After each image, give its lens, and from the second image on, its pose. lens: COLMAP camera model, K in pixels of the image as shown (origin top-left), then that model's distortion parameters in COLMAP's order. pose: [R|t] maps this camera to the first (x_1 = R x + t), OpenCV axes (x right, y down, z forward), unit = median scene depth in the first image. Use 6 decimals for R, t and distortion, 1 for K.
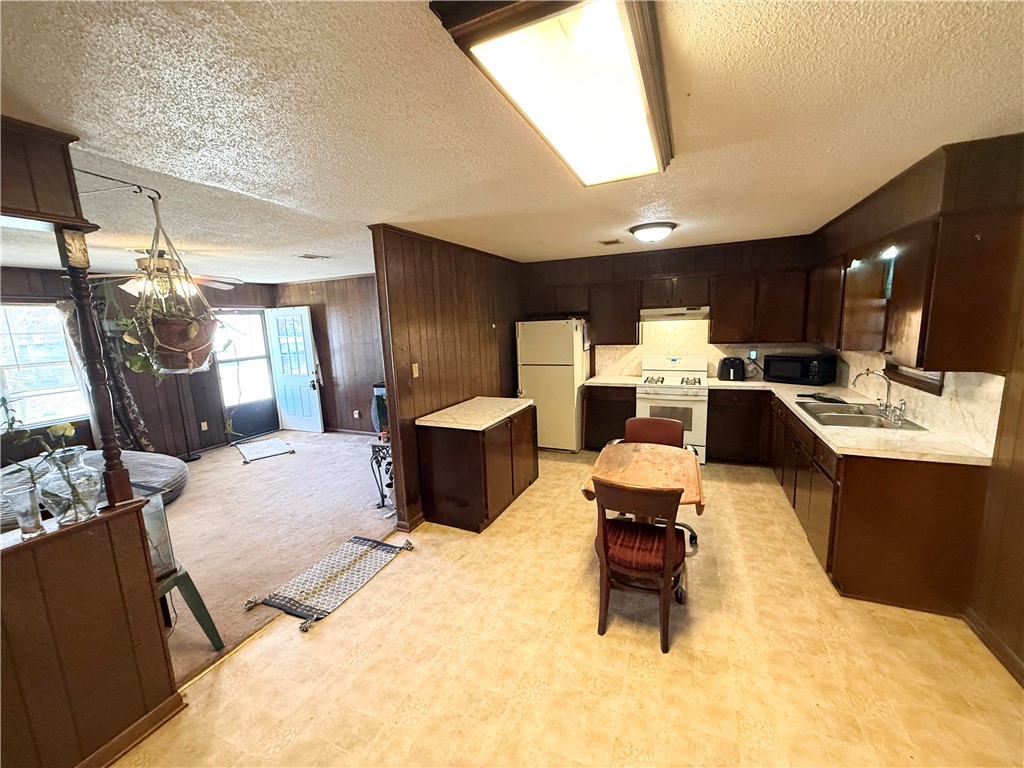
lens RADIAL K [[407.9, 0, 509.3], [0, 407.9, 384.4], [0, 0, 1]] dist [0.001362, 0.000329]
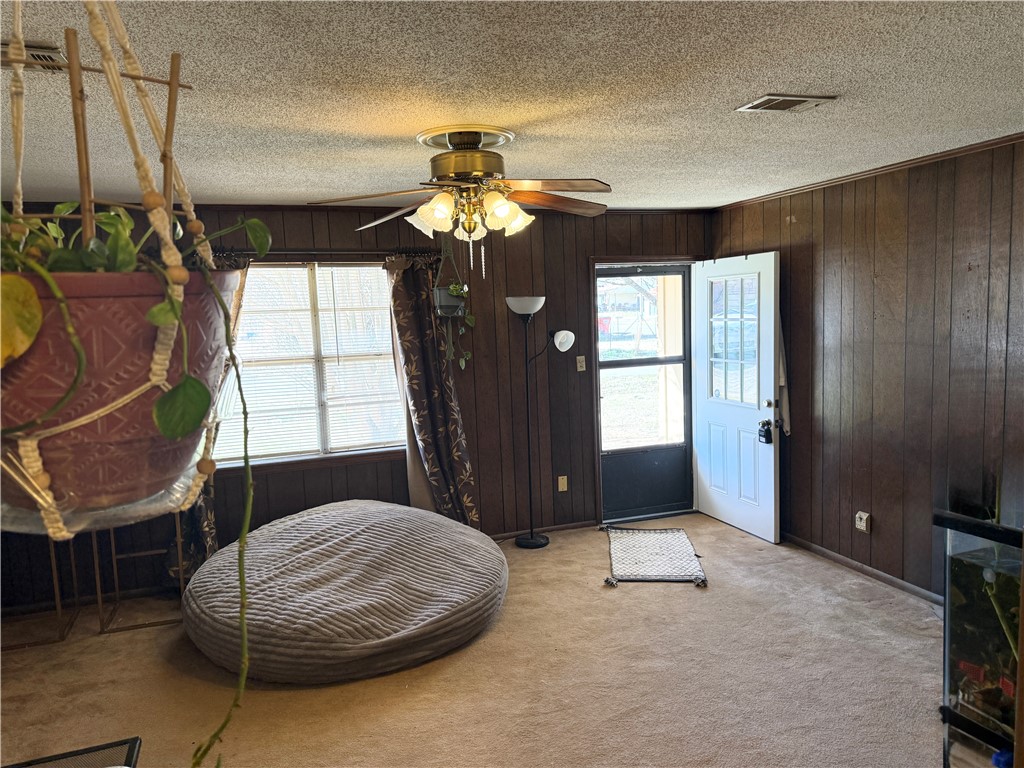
lens RADIAL K [[708.7, 0, 508.2], [0, 708.7, 388.1], [0, 0, 1]] dist [0.074922, -0.139043]
pose [[0.676588, 0.094310, -0.730297, -0.190611], [-0.102787, 0.994151, 0.033157, -0.068993], [0.729152, 0.052632, 0.682325, 0.456511]]
